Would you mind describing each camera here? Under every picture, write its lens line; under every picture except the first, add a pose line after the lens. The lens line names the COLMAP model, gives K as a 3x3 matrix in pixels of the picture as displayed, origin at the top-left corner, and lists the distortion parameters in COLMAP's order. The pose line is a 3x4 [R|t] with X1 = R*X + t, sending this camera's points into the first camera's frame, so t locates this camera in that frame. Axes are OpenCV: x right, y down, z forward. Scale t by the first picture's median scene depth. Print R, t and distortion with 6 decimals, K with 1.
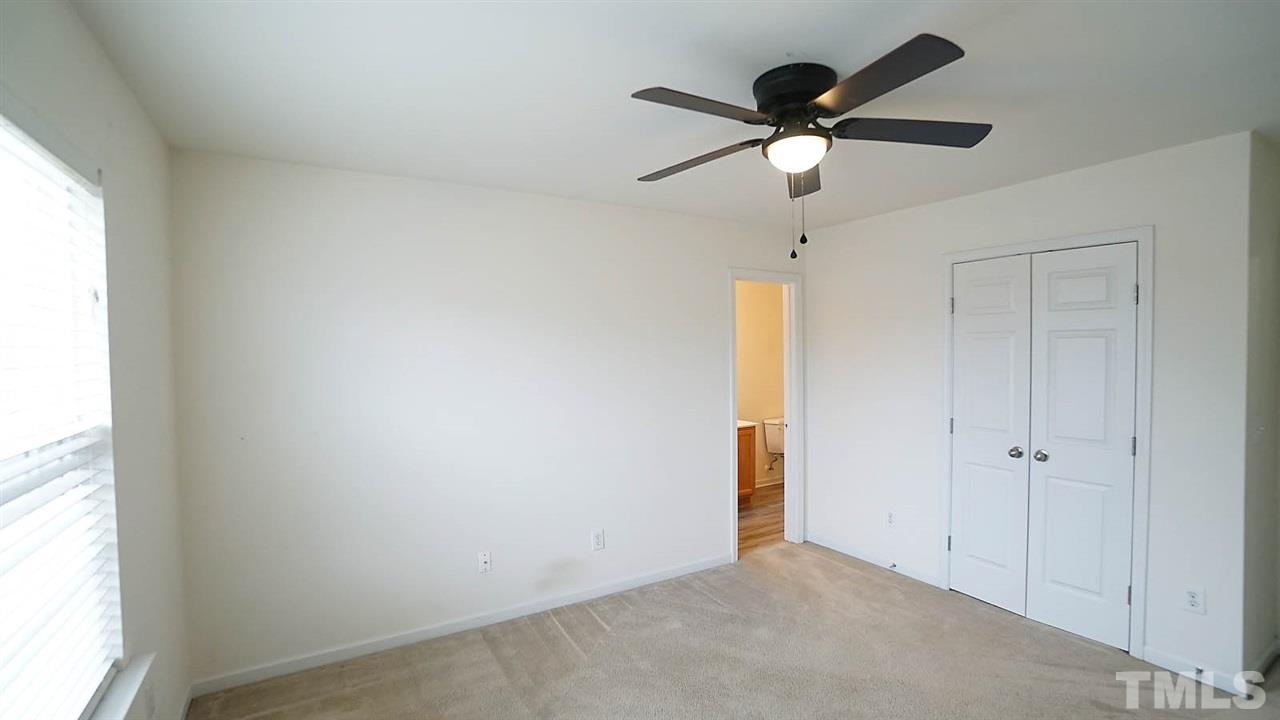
lens RADIAL K [[566.2, 0, 635.7], [0, 566.2, 365.0], [0, 0, 1]] dist [-0.066399, 0.026157]
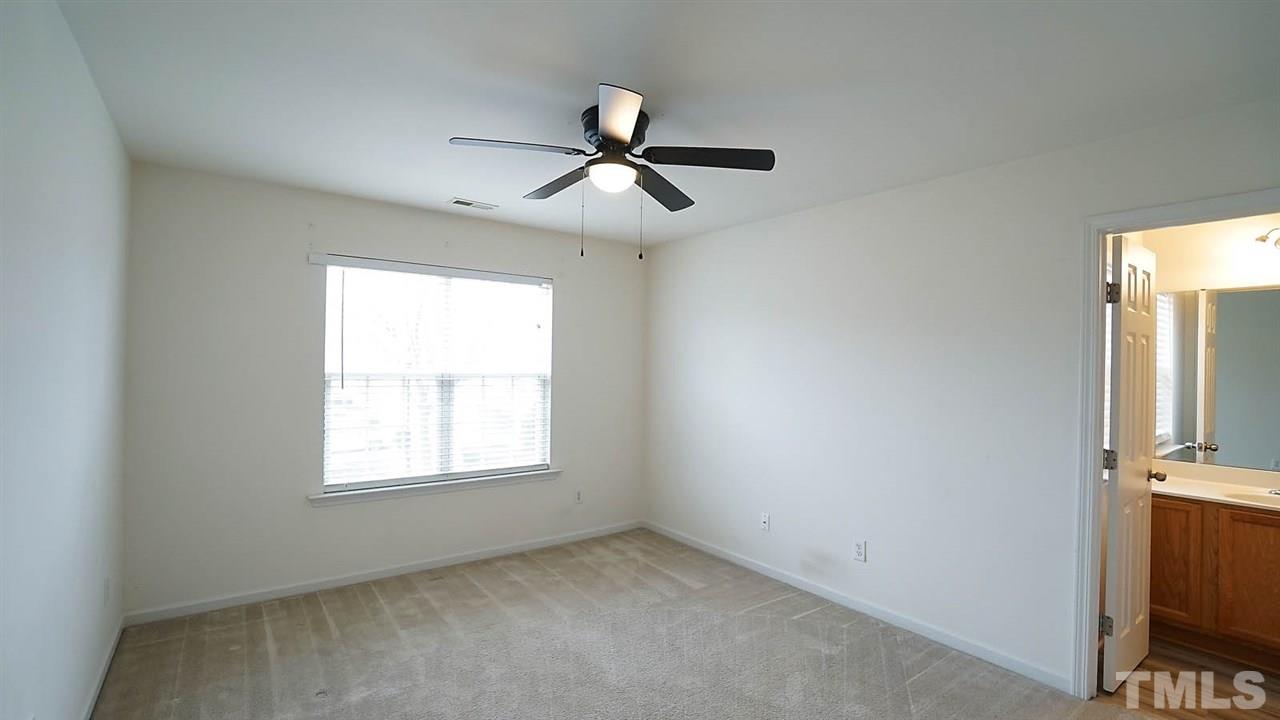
lens RADIAL K [[566.2, 0, 635.7], [0, 566.2, 365.0], [0, 0, 1]] dist [-0.066399, 0.026157]
pose [[0.074417, 0.005632, -0.997211, 0.909119], [-0.034967, 0.999384, 0.003035, 0.022585], [0.996614, 0.034643, 0.074568, 0.620830]]
